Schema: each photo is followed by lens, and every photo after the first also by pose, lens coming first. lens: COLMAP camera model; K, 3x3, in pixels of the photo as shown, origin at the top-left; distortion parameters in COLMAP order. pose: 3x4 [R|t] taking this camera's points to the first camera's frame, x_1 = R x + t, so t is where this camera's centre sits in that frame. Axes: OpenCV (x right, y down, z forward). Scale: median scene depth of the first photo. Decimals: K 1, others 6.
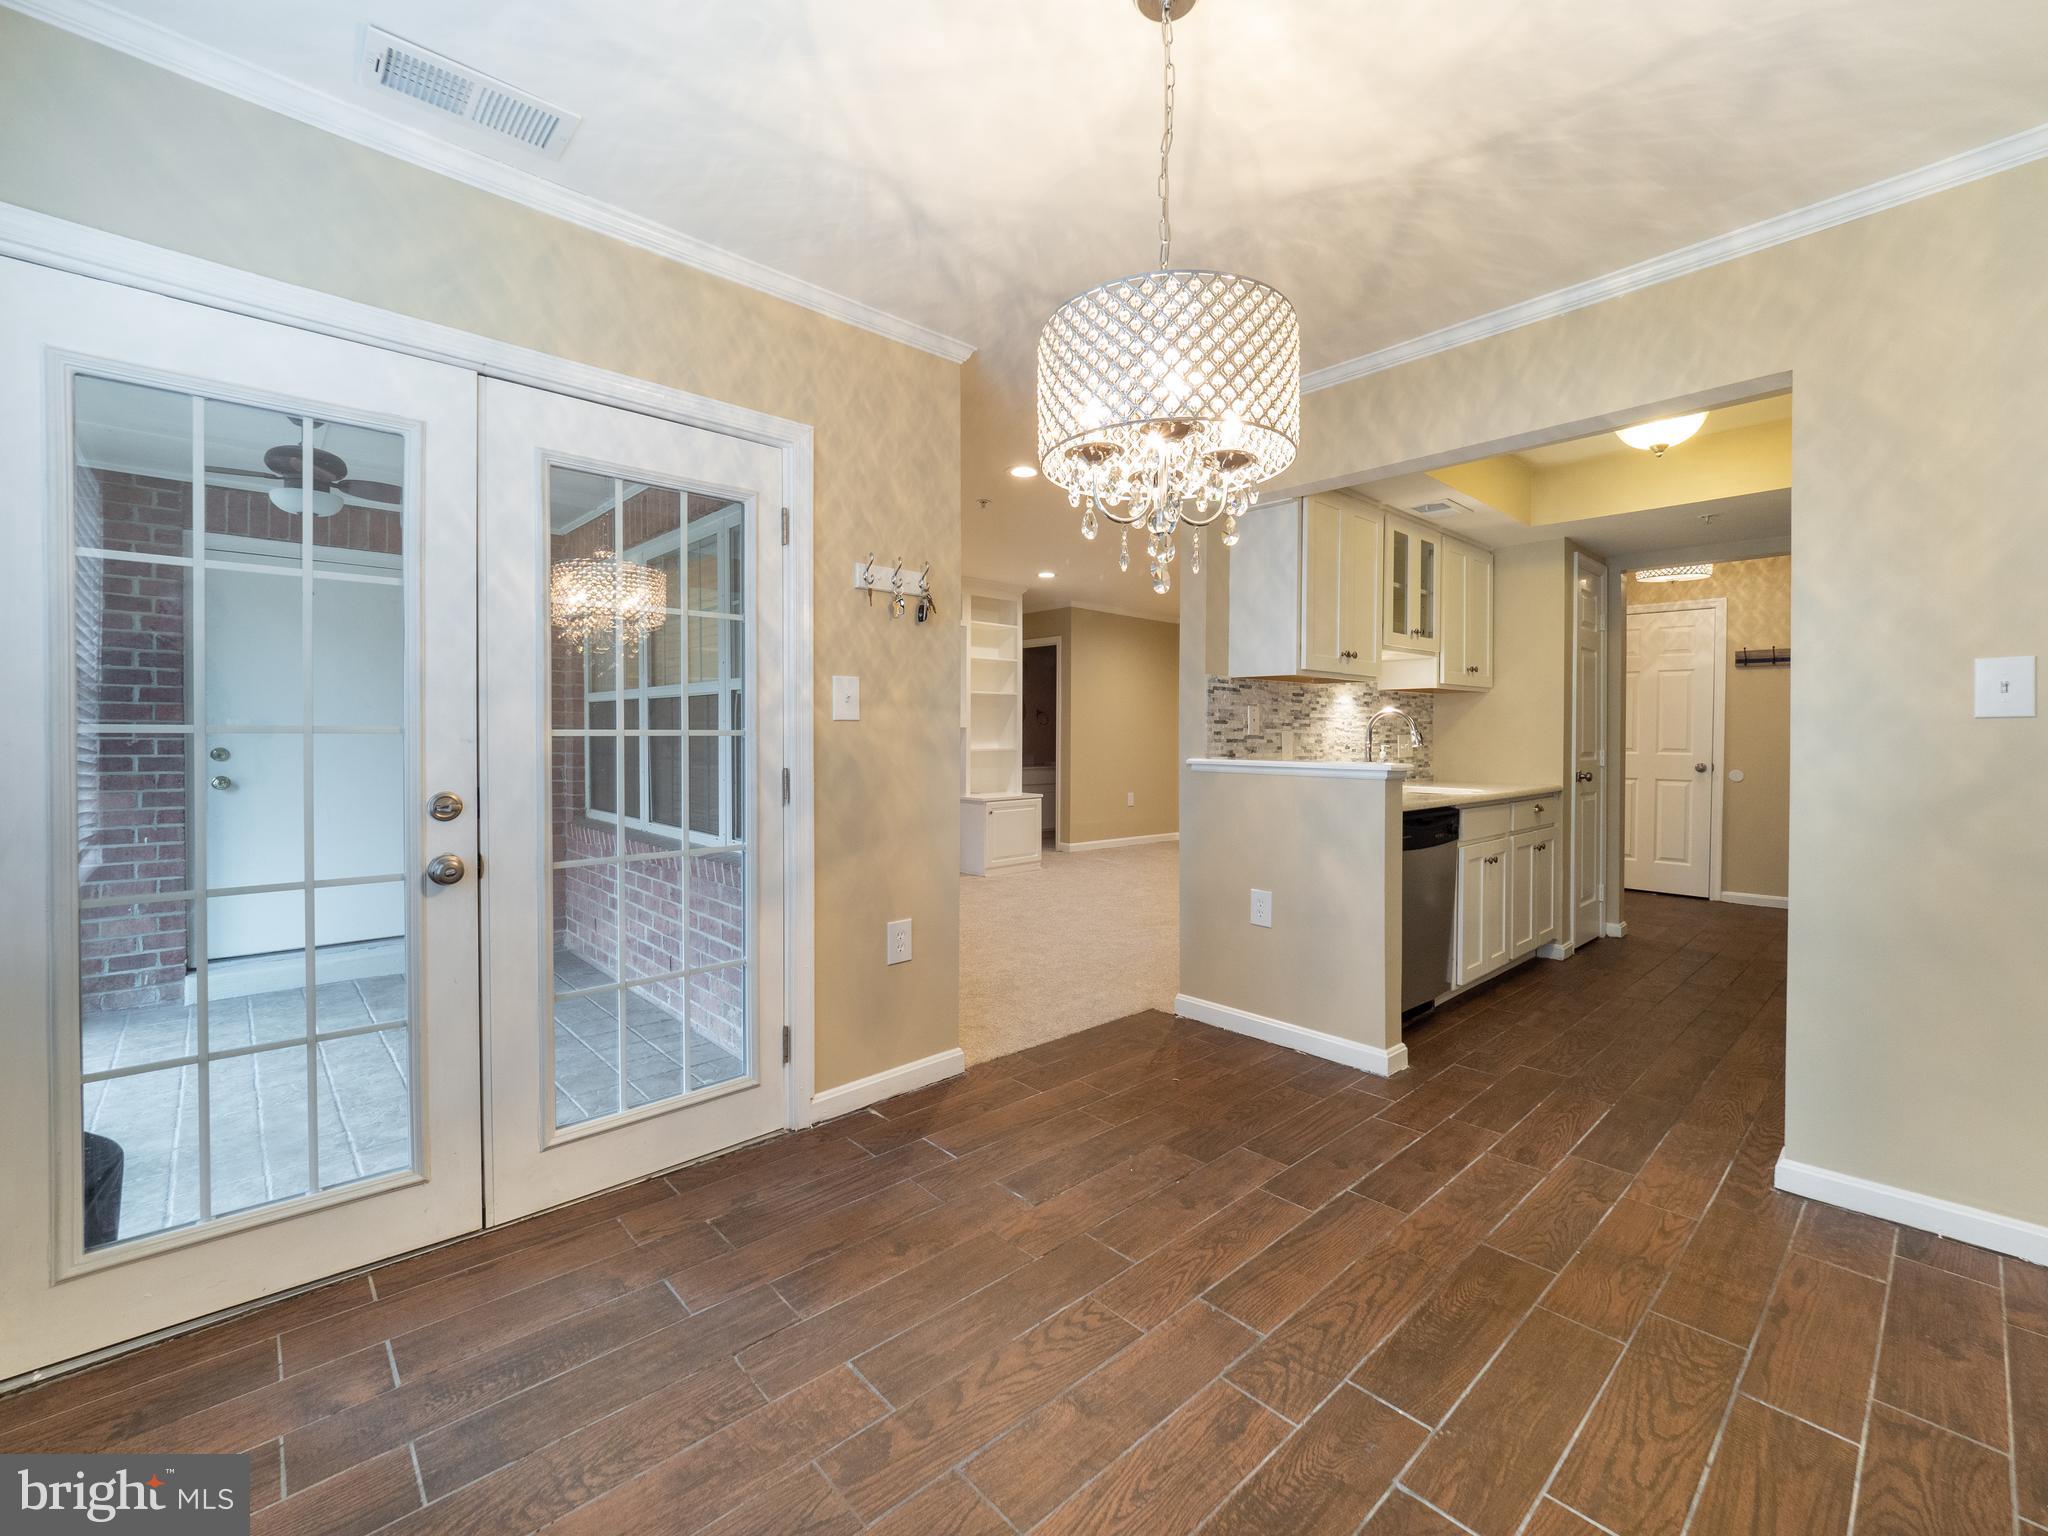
lens RADIAL K [[884.9, 0, 1010.8], [0, 884.9, 746.0], [0, 0, 1]] dist [-0.001201, 0.000731]
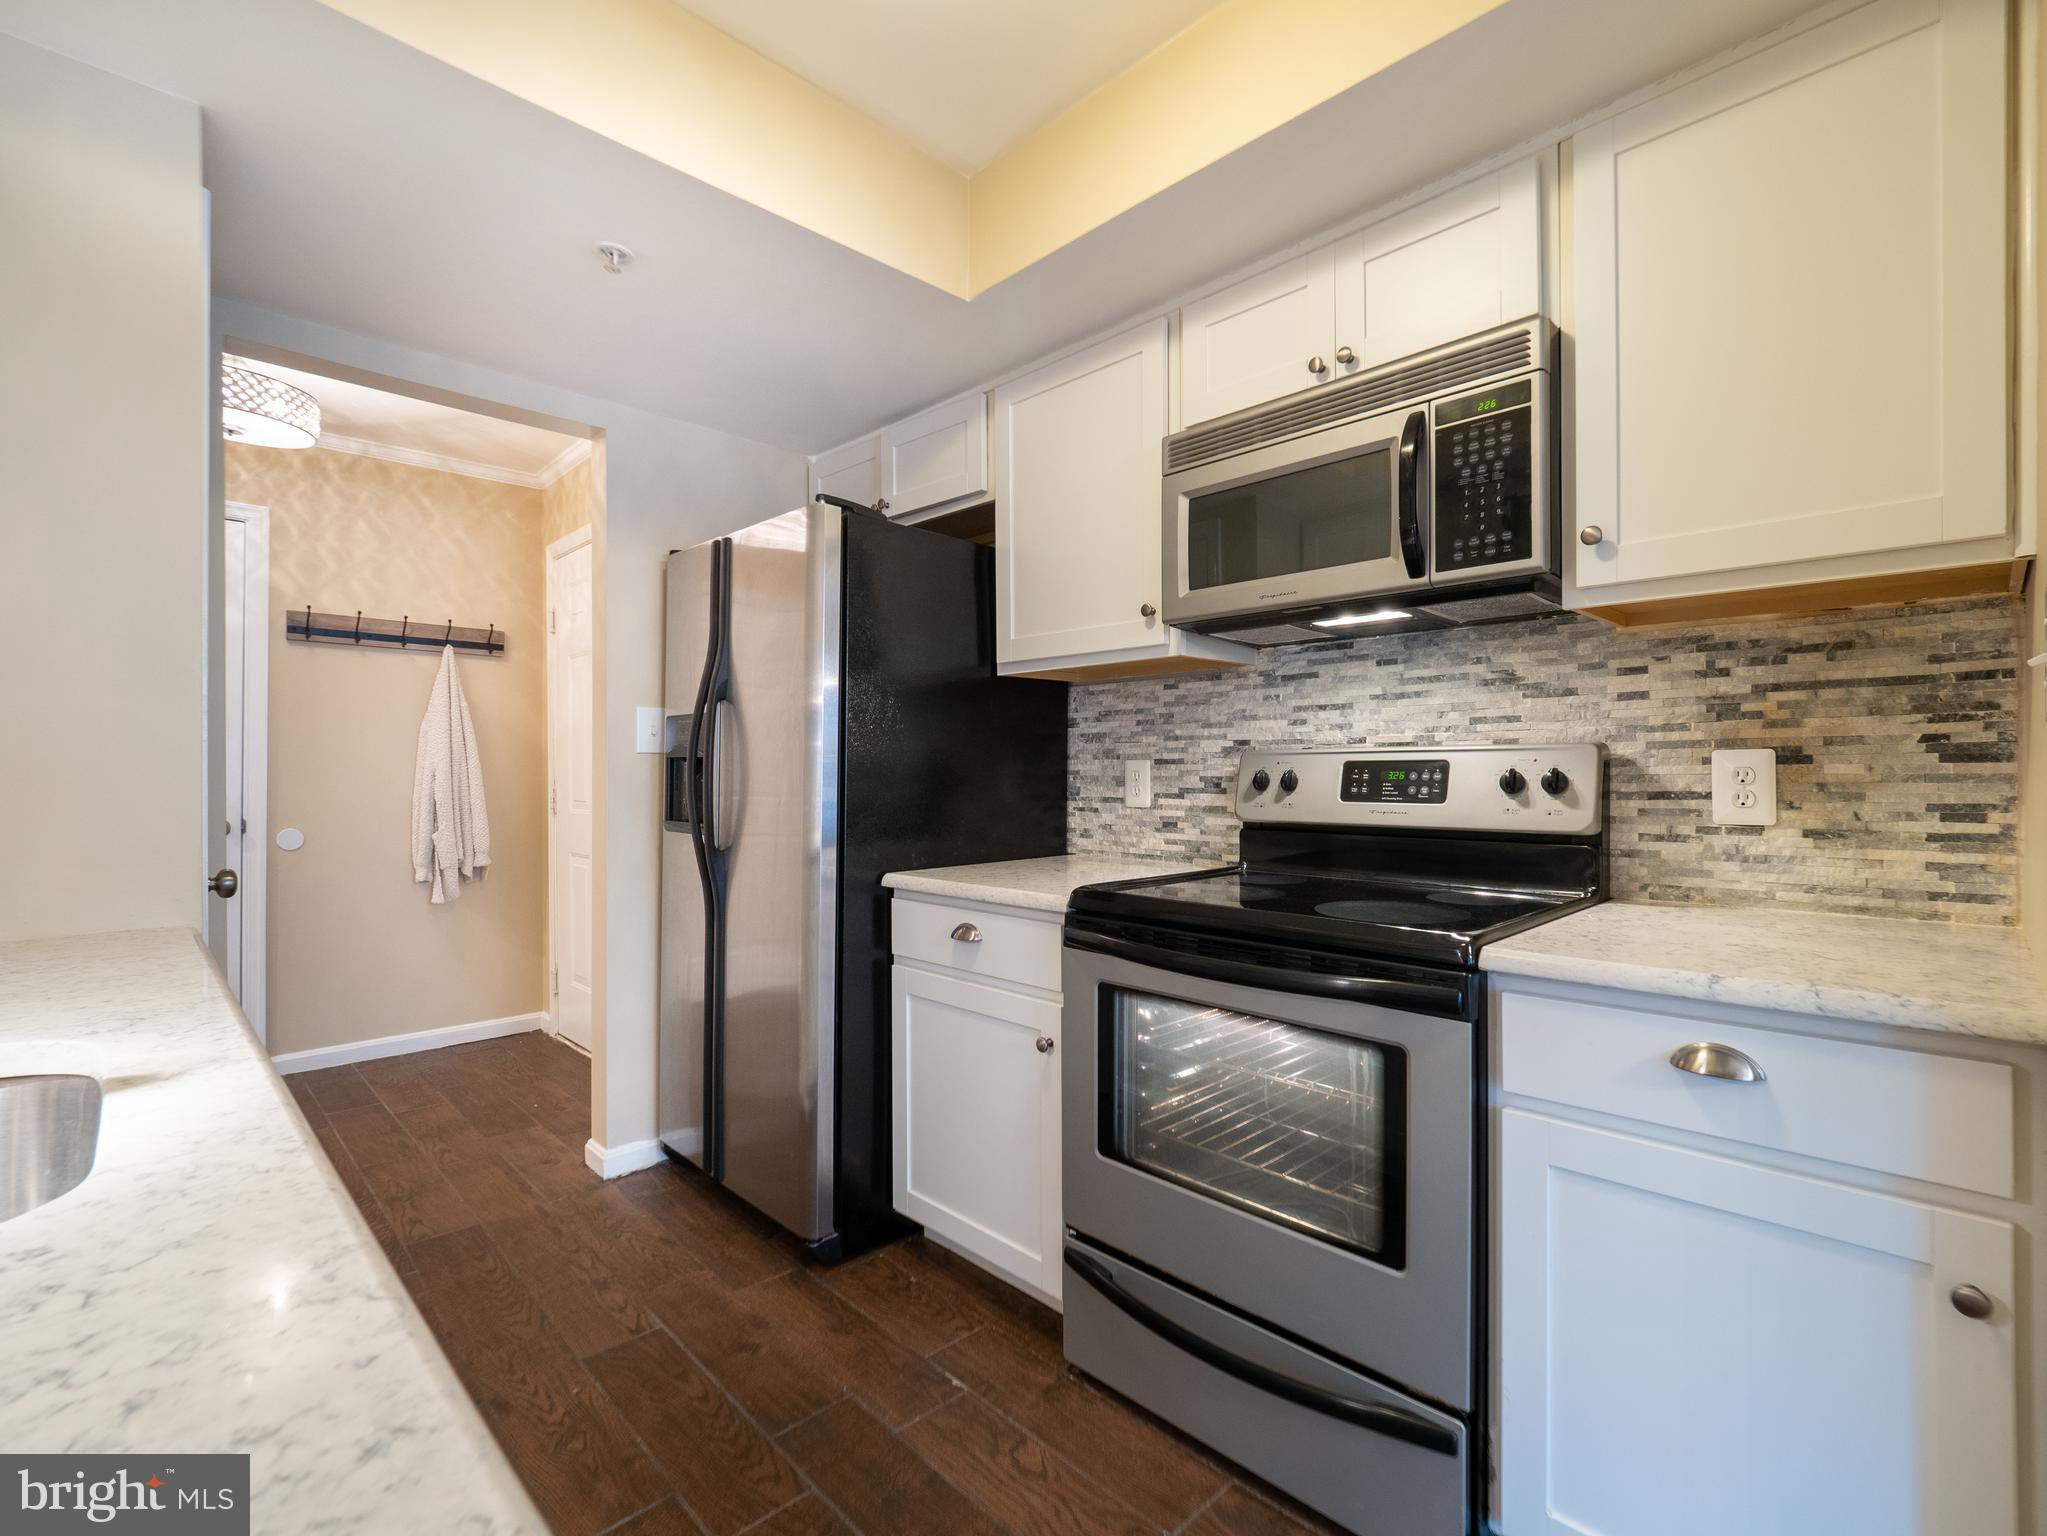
lens RADIAL K [[950.4, 0, 1082.3], [0, 950.4, 764.4], [0, 0, 1]] dist [-0.003010, -0.001201]
pose [[-0.064162, 0.008841, 0.997900, 0.270430], [0.008757, 0.999927, -0.008296, -0.004930], [-0.997901, 0.008206, -0.064235, 0.711122]]
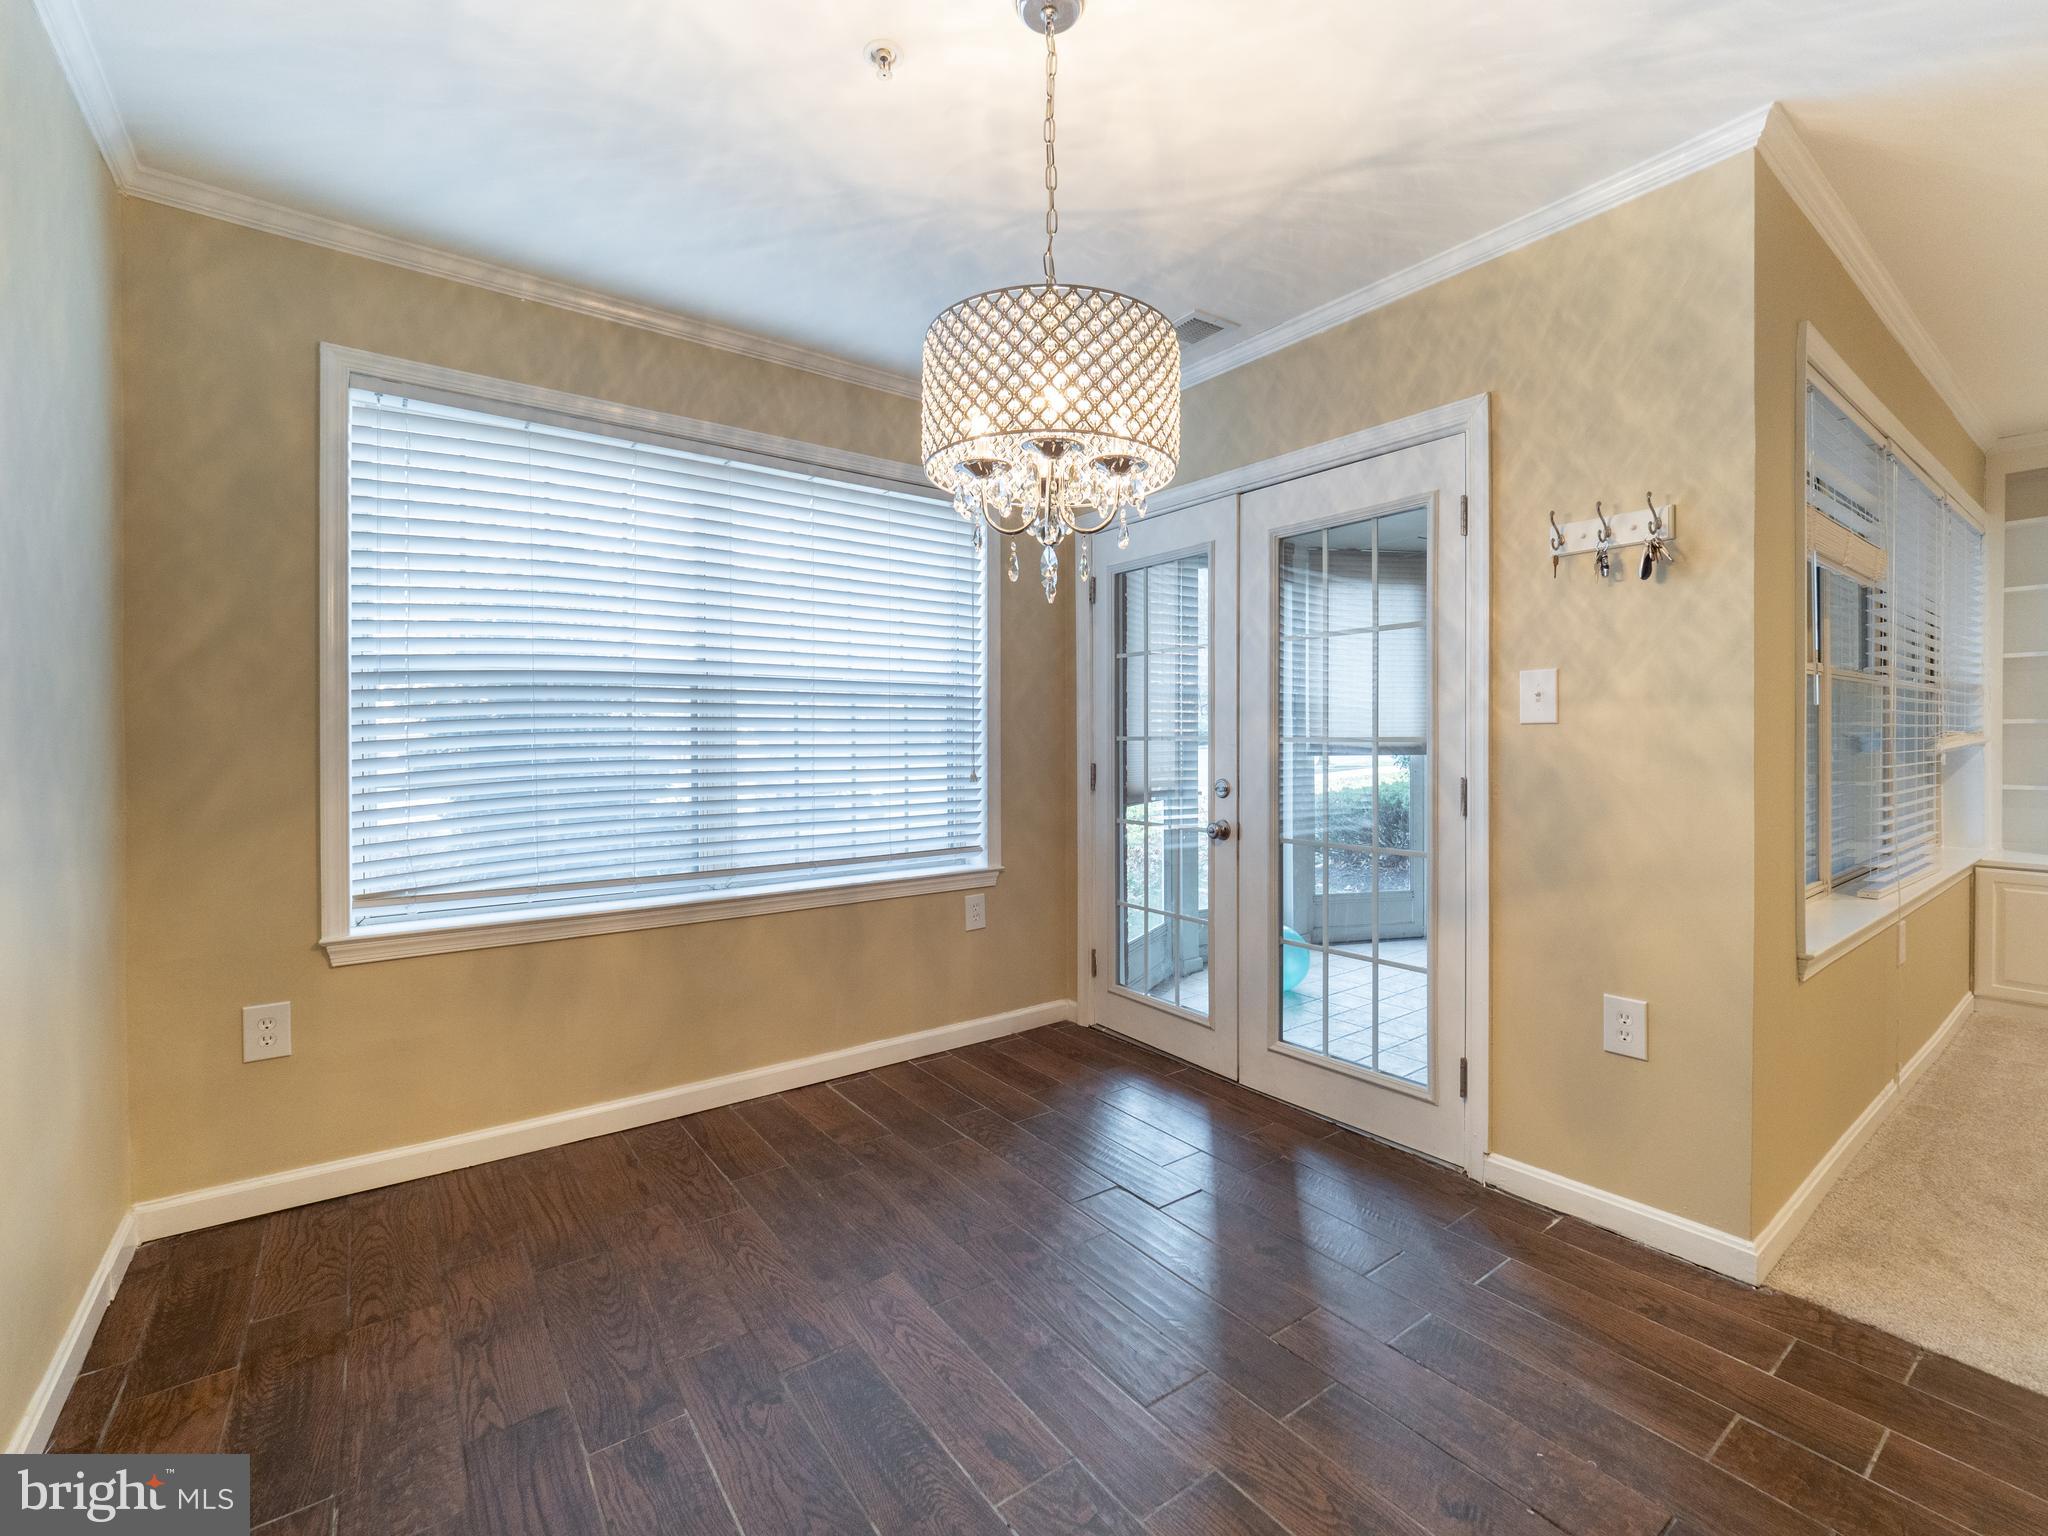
lens RADIAL K [[884.9, 0, 1051.5], [0, 884.9, 746.9], [0, 0, 1]] dist [-0.001201, 0.000731]
pose [[-0.080602, 0.006626, -0.996724, 0.392164], [-0.012193, 0.999897, 0.007633, -0.004563], [0.996672, 0.012769, -0.080513, 0.362120]]
